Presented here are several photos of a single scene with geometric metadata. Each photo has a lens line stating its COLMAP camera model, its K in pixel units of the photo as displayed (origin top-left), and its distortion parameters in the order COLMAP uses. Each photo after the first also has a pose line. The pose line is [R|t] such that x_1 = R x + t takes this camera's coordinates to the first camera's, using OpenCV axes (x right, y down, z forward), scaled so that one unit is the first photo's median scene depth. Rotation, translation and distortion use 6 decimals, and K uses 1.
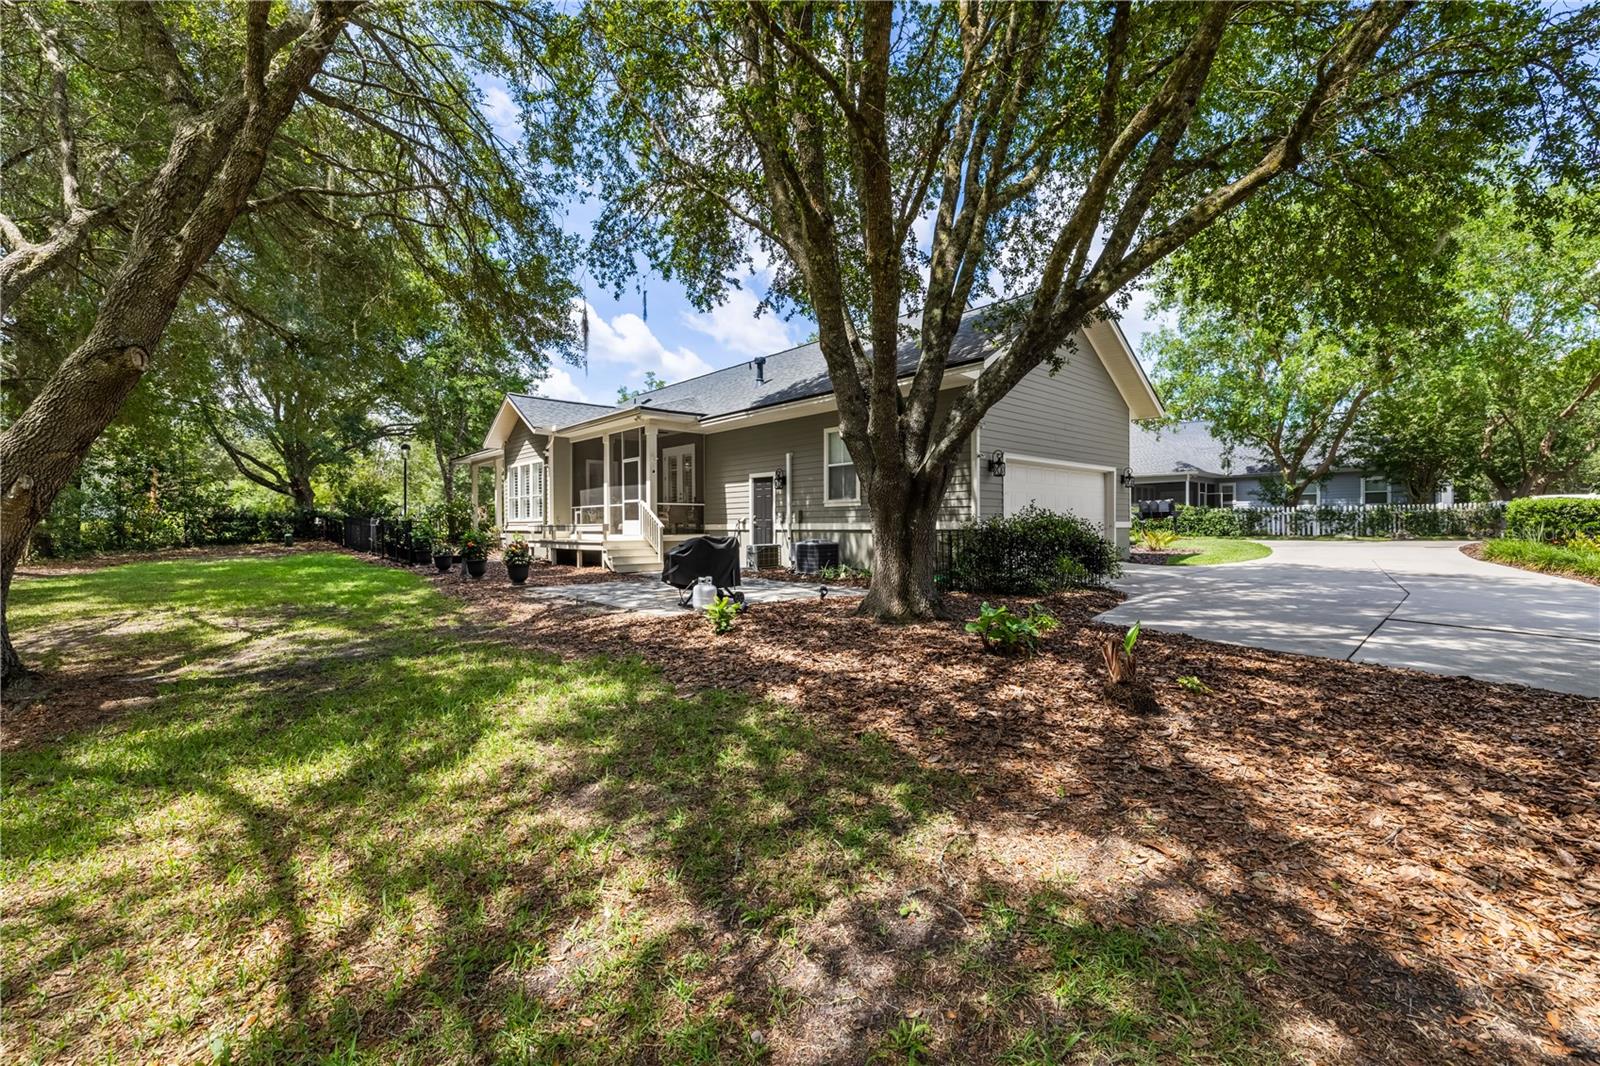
lens RADIAL K [[681.7, 0, 794.3], [0, 681.7, 528.9], [0, 0, 1]] dist [0.001758, 0.000172]
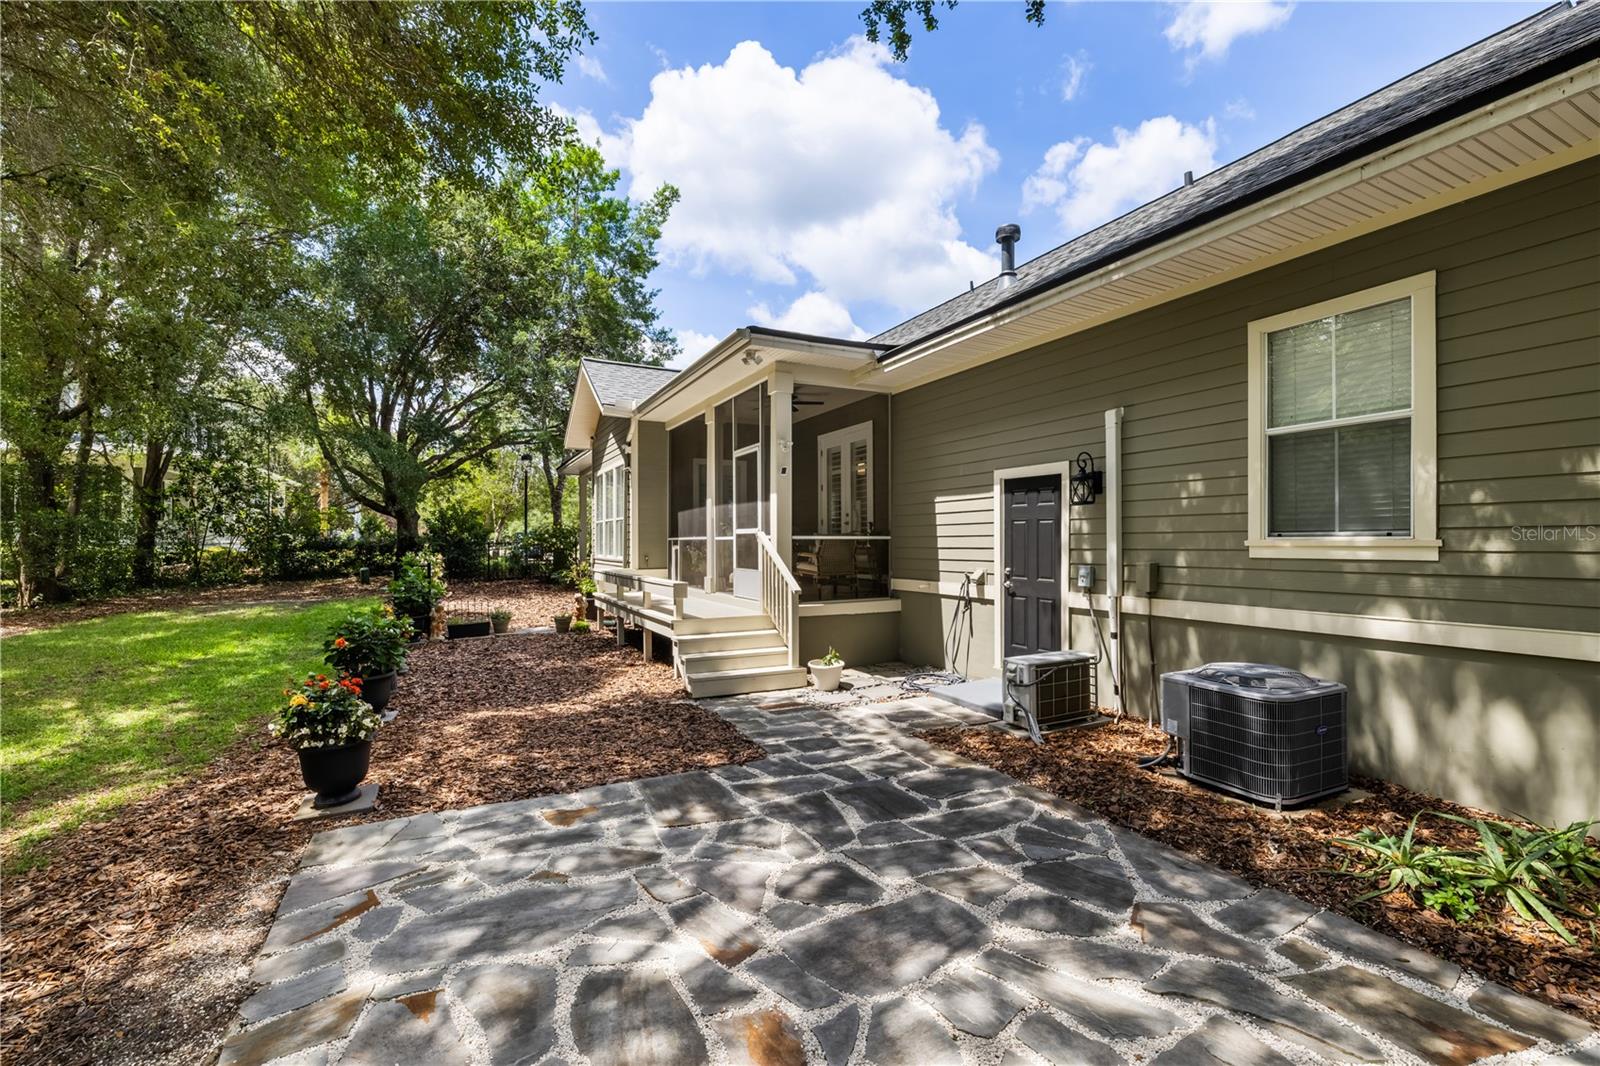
lens RADIAL K [[681.7, 0, 794.3], [0, 681.7, 528.9], [0, 0, 1]] dist [0.001758, 0.000172]
pose [[0.962059, -0.002882, -0.272827, -0.067927], [-0.002507, 0.999809, -0.019400, -0.033954], [0.272831, 0.019348, 0.961867, 0.535550]]
